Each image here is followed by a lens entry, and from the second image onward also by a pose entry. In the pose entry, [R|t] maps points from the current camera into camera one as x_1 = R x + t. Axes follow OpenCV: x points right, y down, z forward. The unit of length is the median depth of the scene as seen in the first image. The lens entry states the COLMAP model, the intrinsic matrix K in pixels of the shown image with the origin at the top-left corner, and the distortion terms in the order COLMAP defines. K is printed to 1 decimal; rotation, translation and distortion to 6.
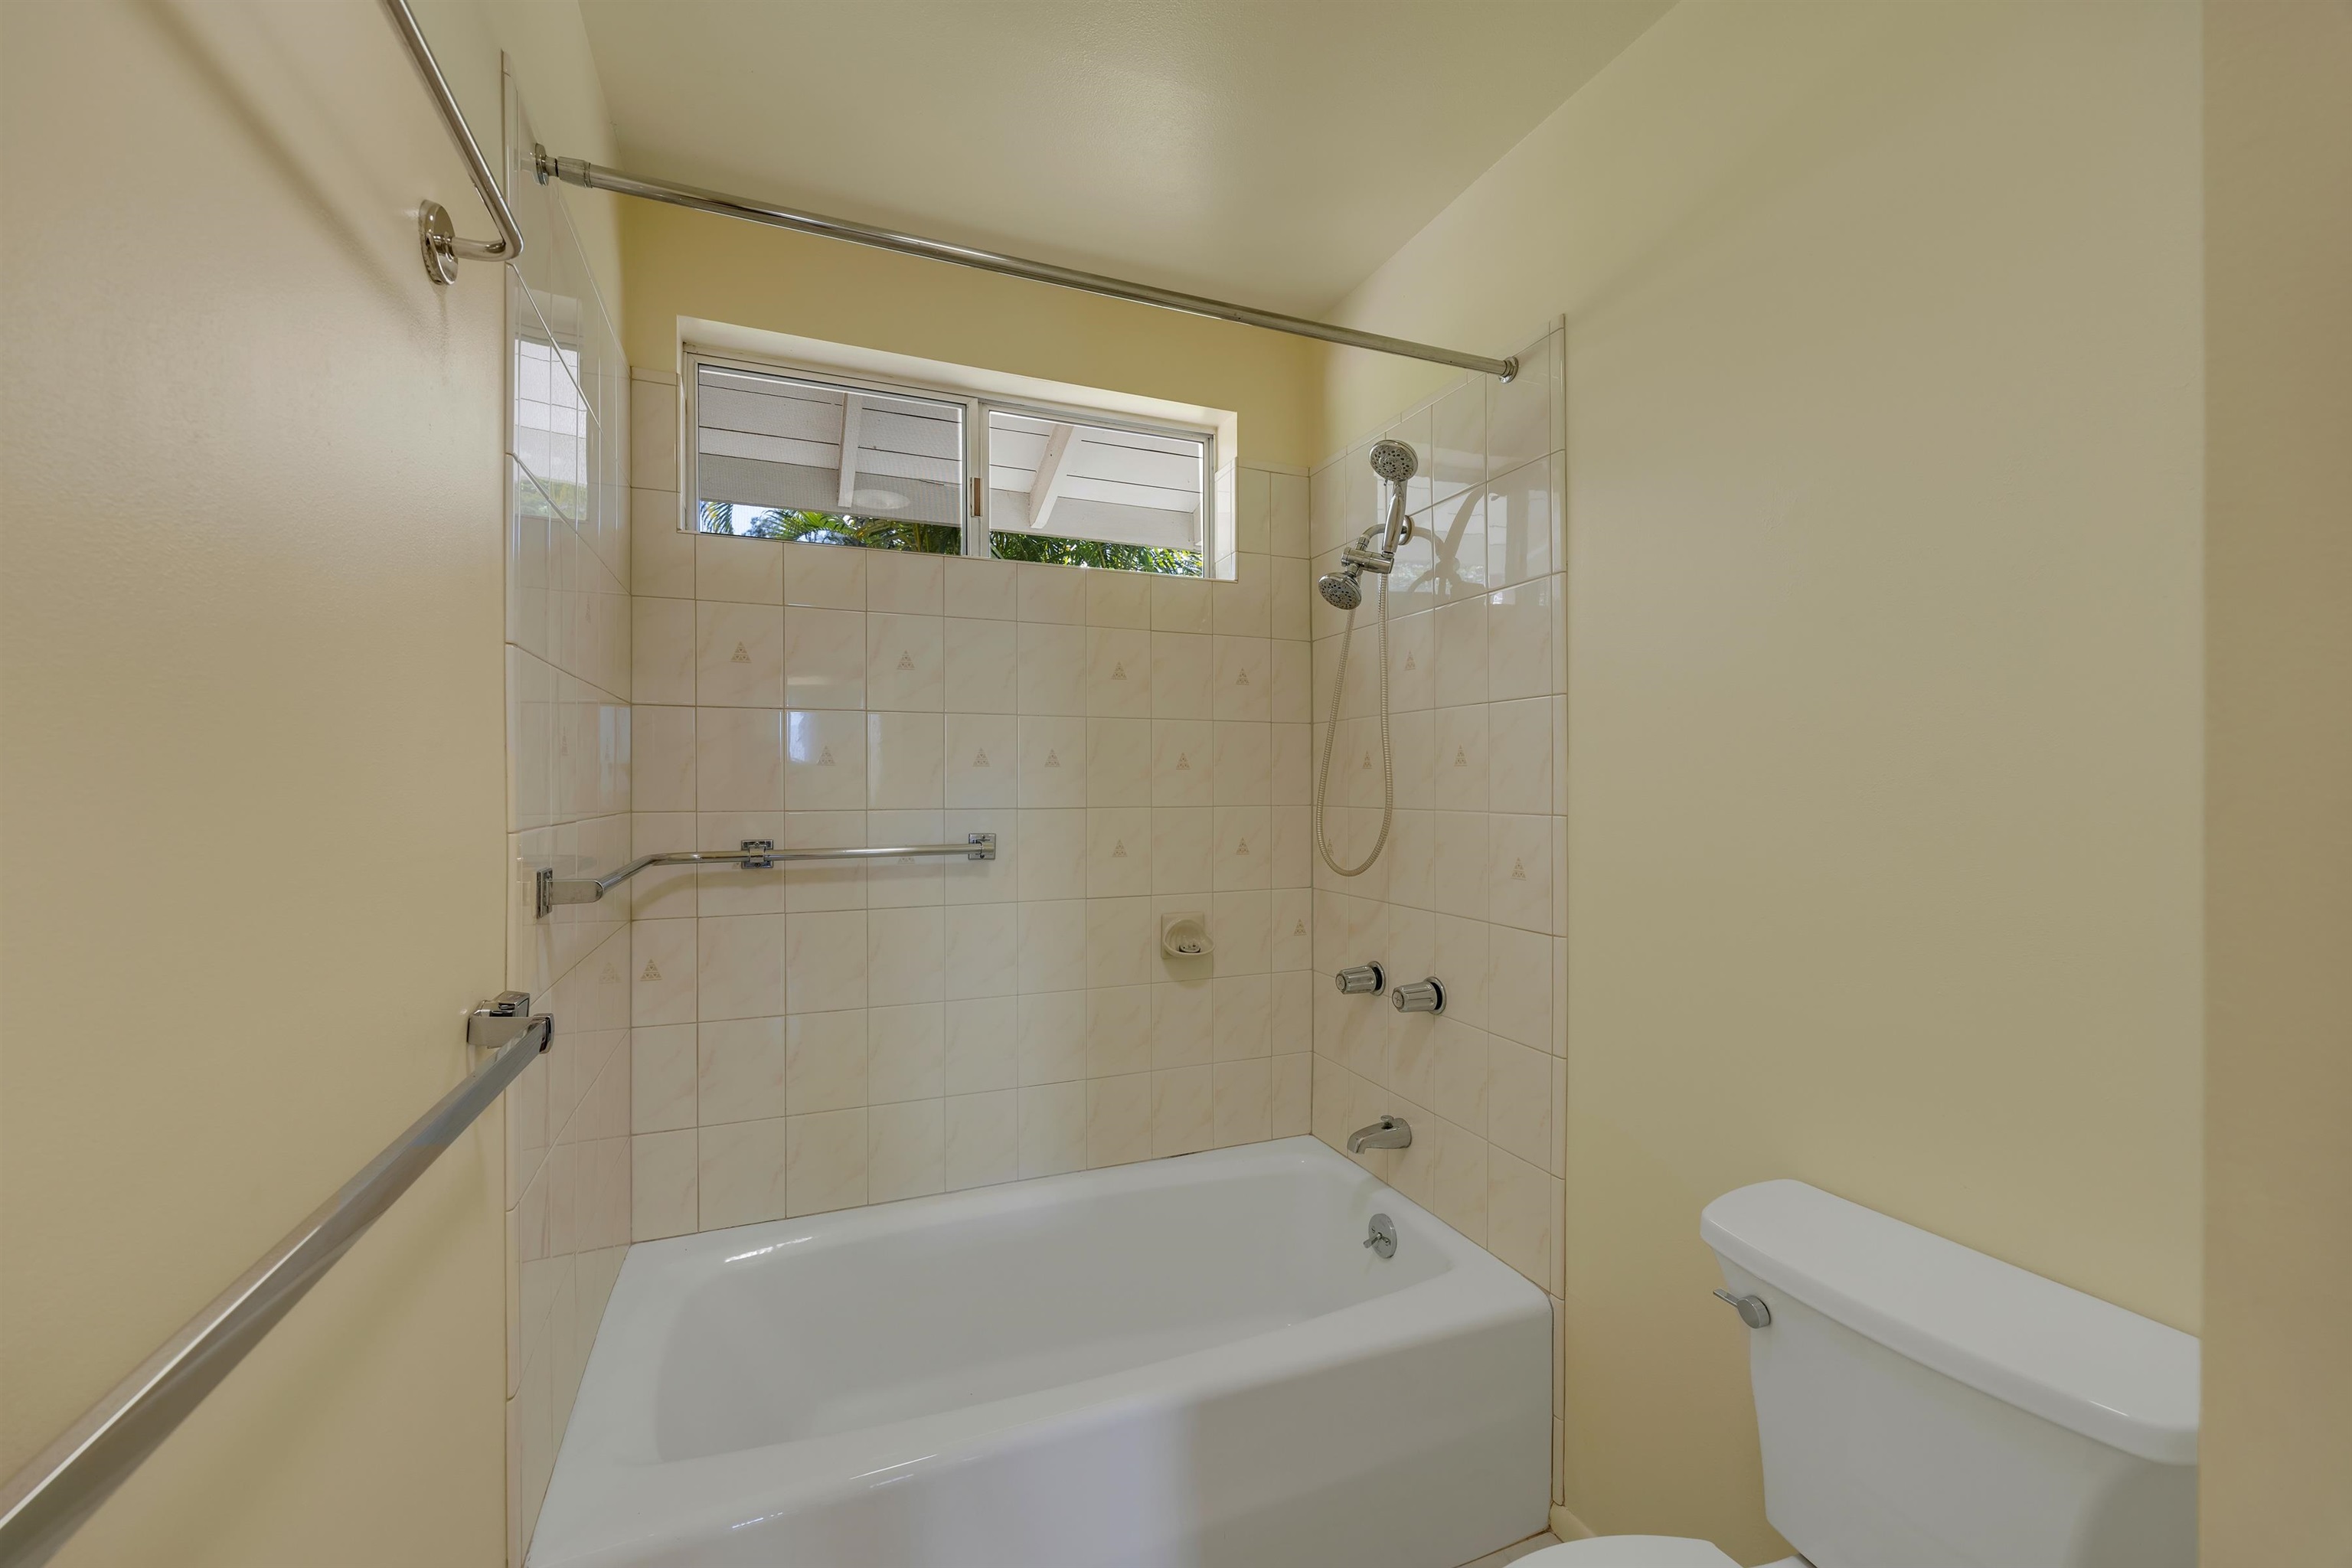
lens RADIAL K [[912.7, 0, 1193.0], [0, 912.7, 787.9], [0, 0, 1]] dist [-0.000171, -0.000130]
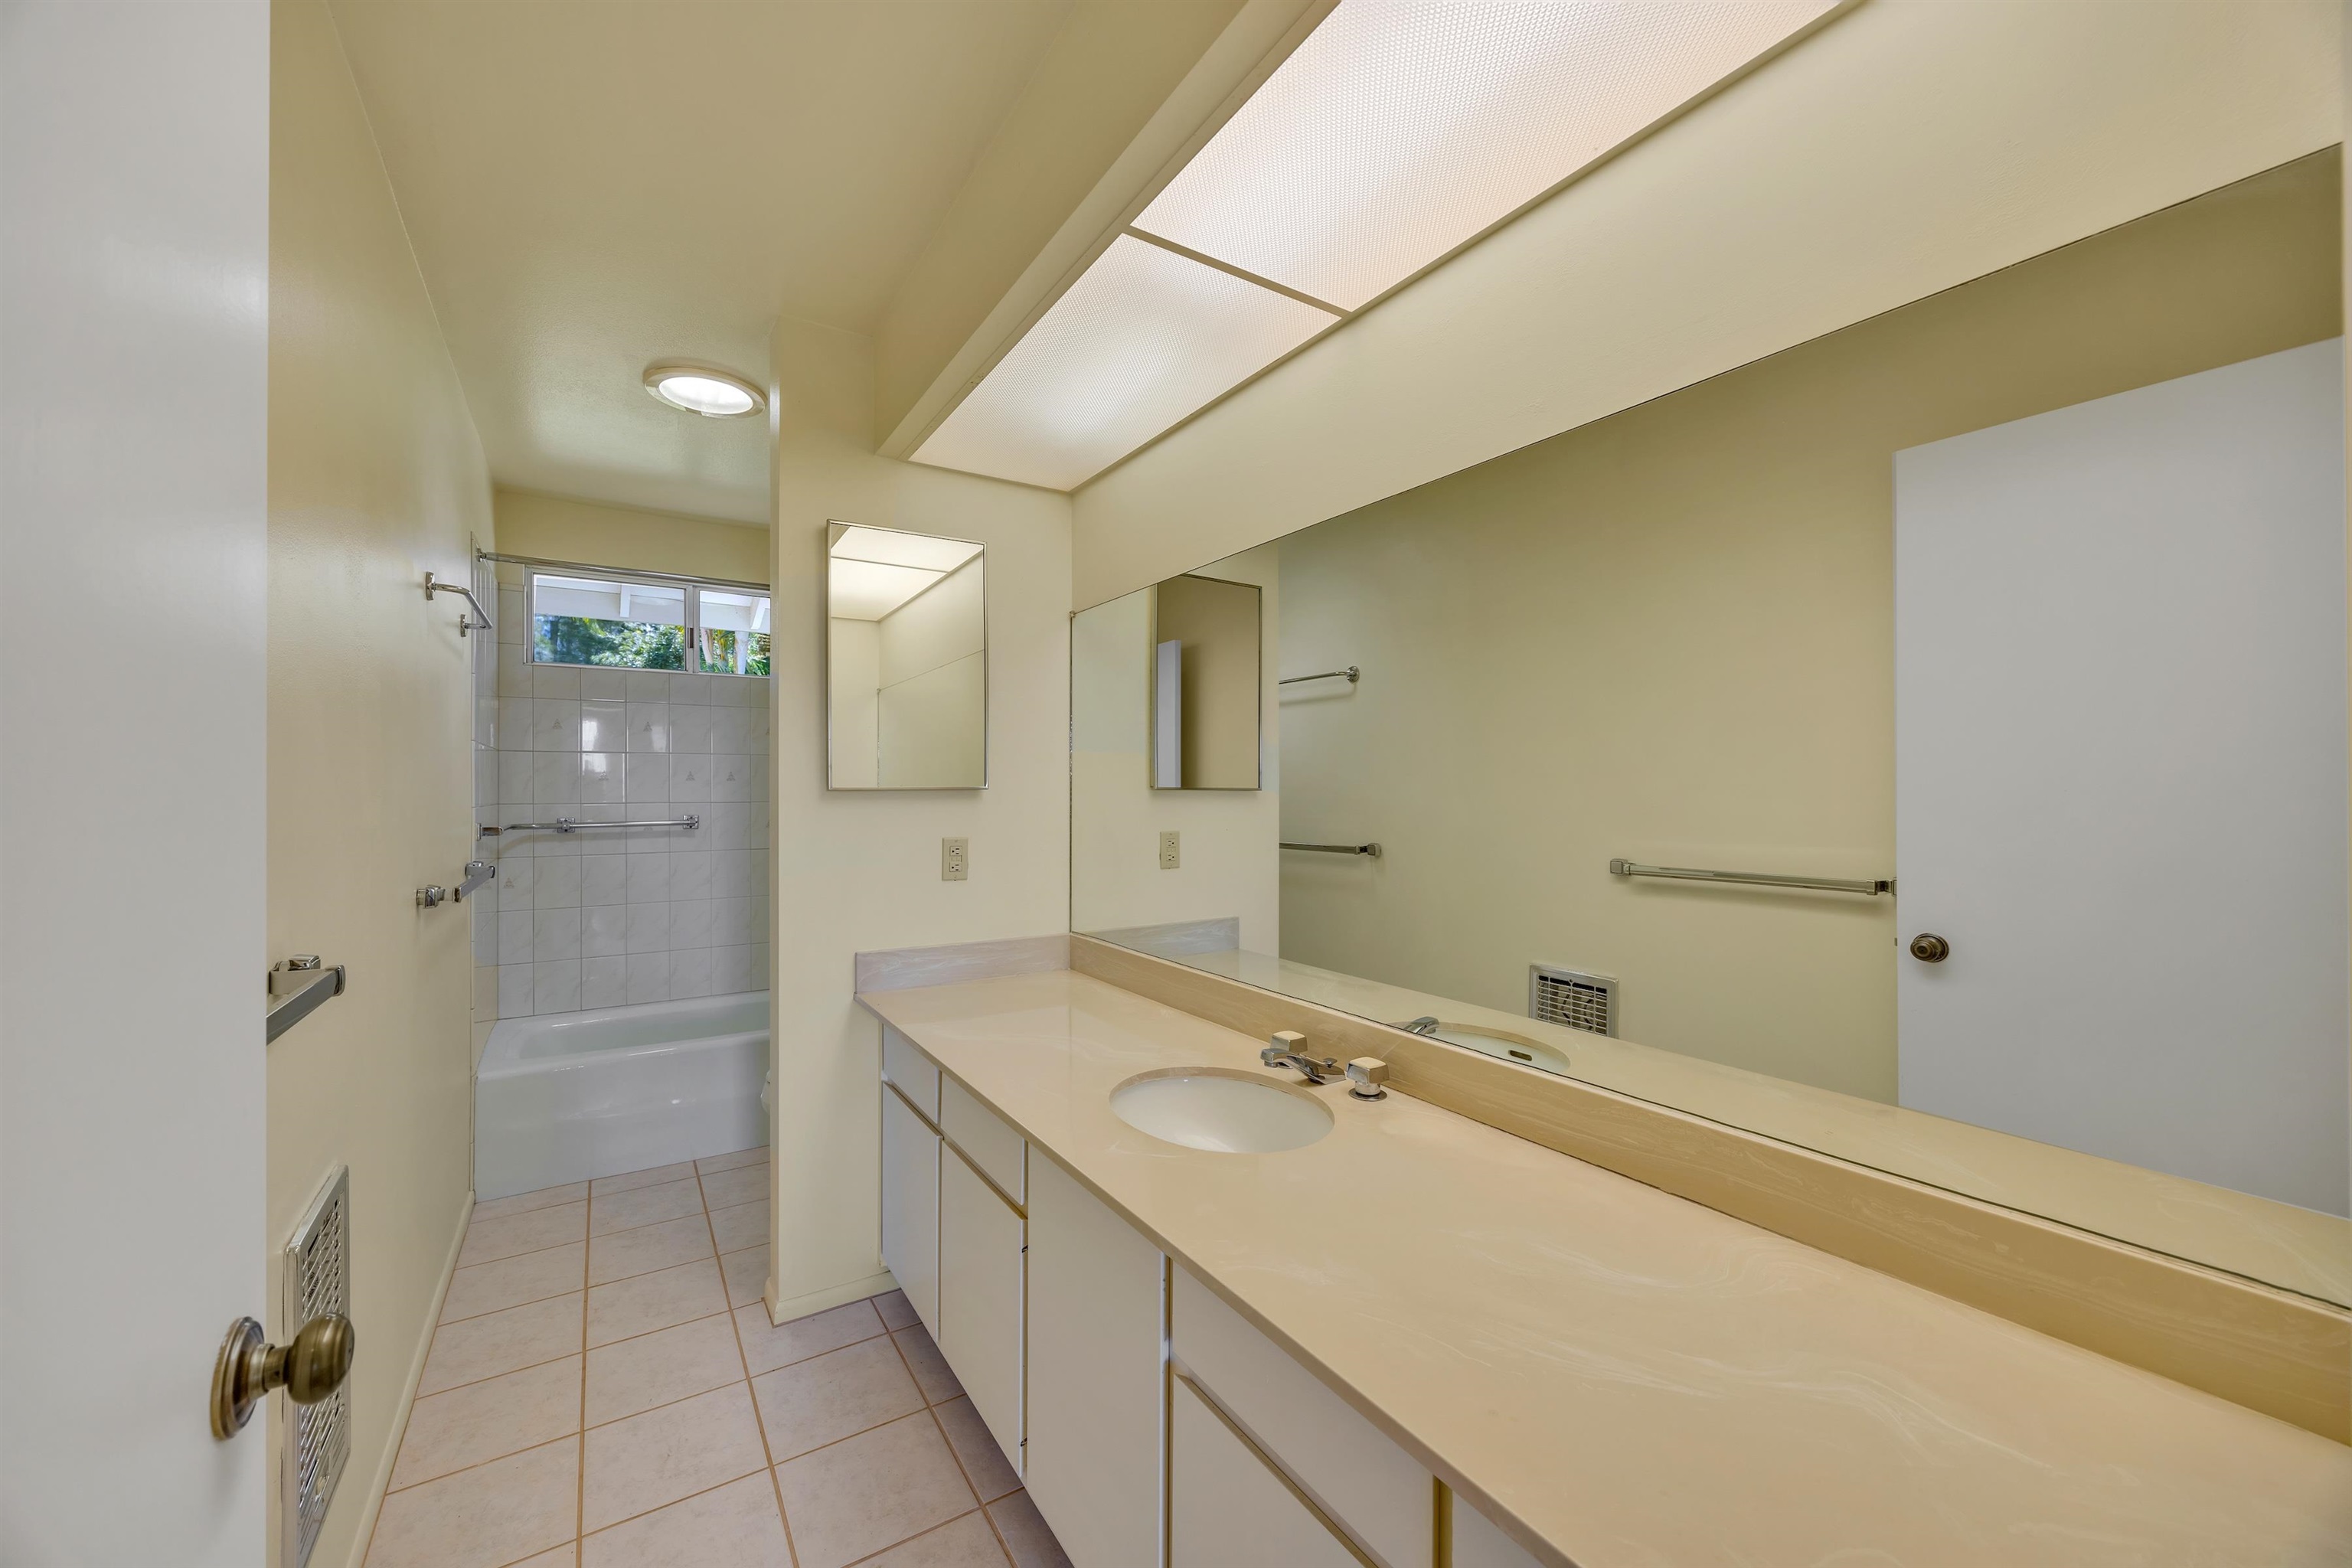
lens RADIAL K [[912.7, 0, 1155.7], [0, 912.7, 787.7], [0, 0, 1]] dist [-0.000171, -0.000130]
pose [[0.977711, 0.002548, 0.209941, 0.358597], [-0.002125, 0.999995, -0.002244, -0.007104], [-0.209945, 0.001748, 0.977712, -1.211316]]
